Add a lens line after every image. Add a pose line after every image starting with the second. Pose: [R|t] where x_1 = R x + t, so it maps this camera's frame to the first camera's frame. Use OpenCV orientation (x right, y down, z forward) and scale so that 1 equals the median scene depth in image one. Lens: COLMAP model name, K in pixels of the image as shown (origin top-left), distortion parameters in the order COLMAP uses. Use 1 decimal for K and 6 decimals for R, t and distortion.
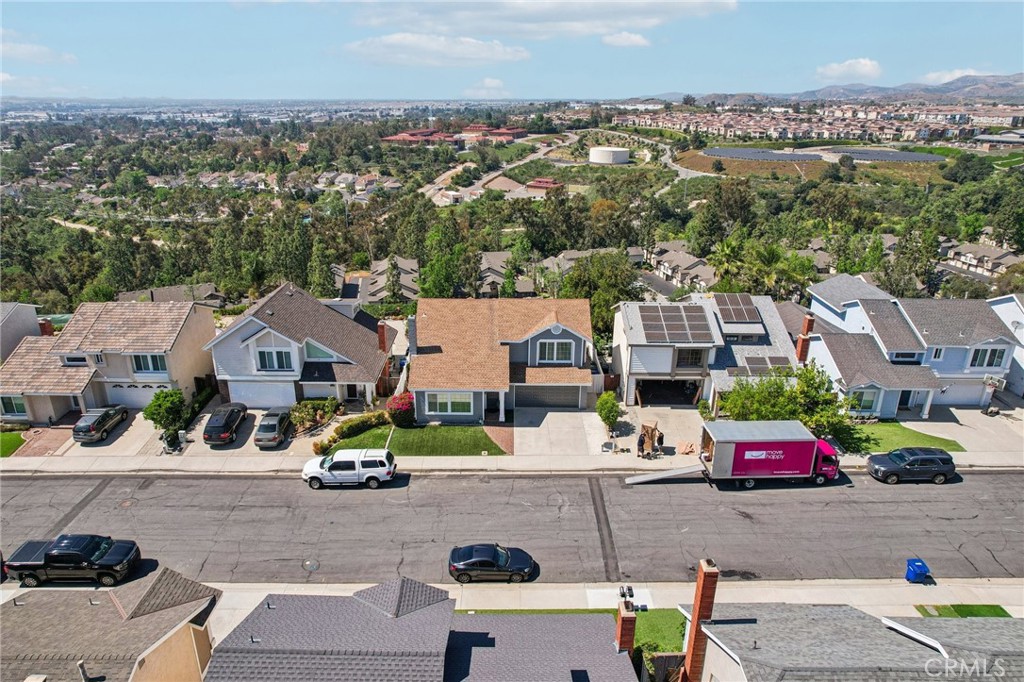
lens RADIAL K [[672.9, 0, 512.0], [0, 672.9, 341.0], [0, 0, 1]] dist [-0.085016, 0.079777]
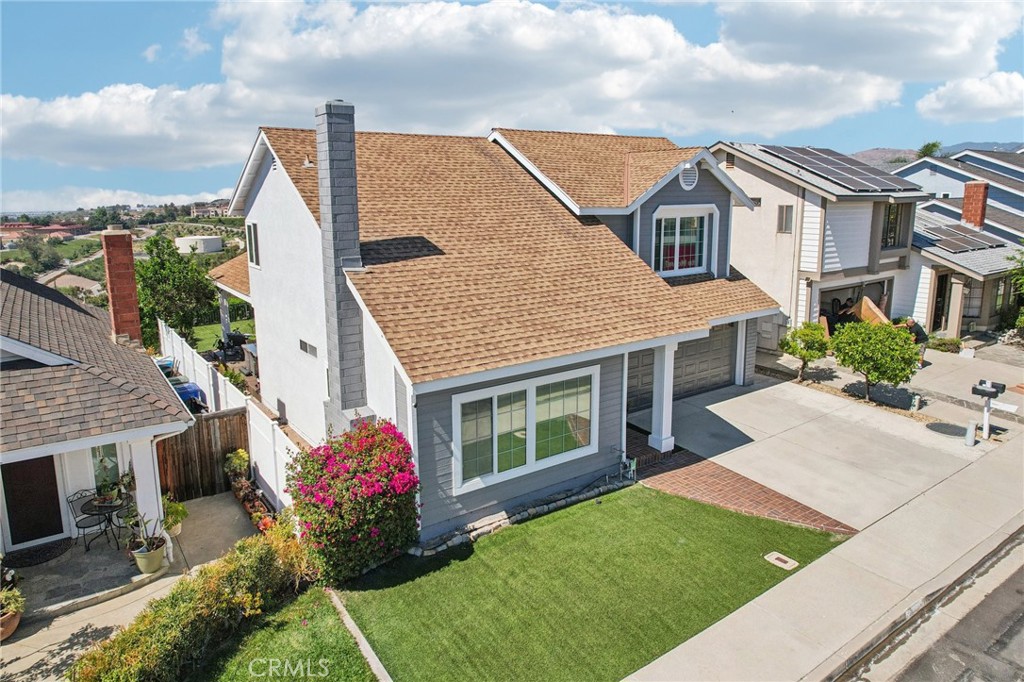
lens RADIAL K [[663.9, 0, 501.2], [0, 663.9, 310.8], [0, 0, 1]] dist [-0.074818, 0.073757]
pose [[0.823400, -0.120526, 0.554515, -0.050491], [0.221709, 0.967843, -0.118852, 0.016358], [-0.522358, 0.220803, 0.823643, 0.166434]]
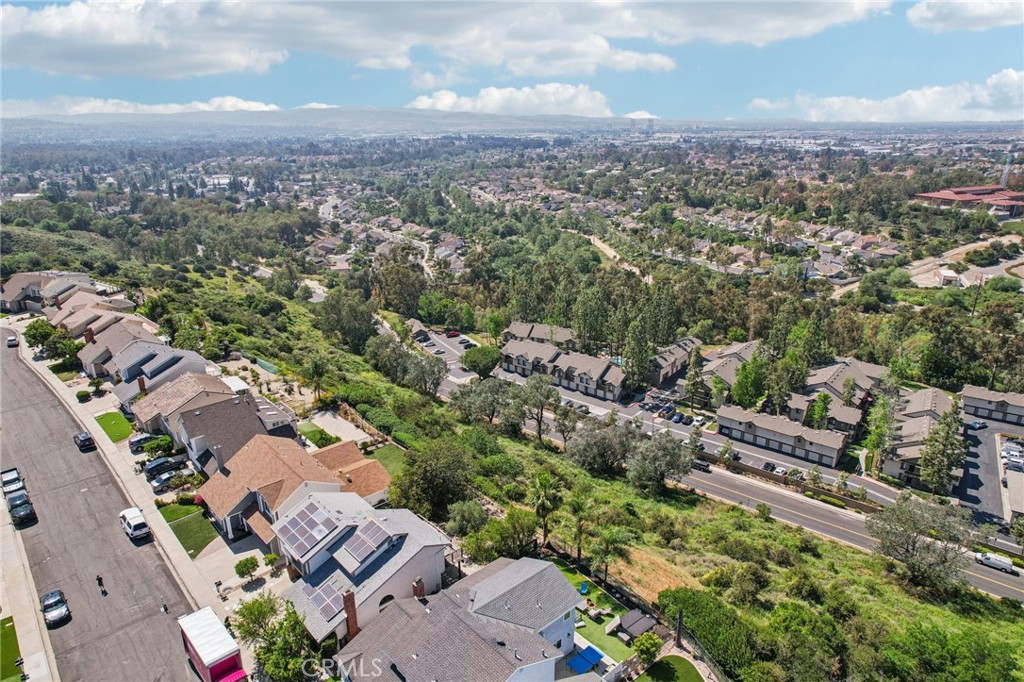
lens RADIAL K [[666.4, 0, 512.0], [0, 666.4, 341.0], [0, 0, 1]] dist [-0.073126, 0.079352]
pose [[0.661220, 0.233761, -0.712842, 0.274092], [-0.252939, 0.964042, 0.081515, -0.117661], [0.706265, 0.126406, 0.696571, 0.084738]]
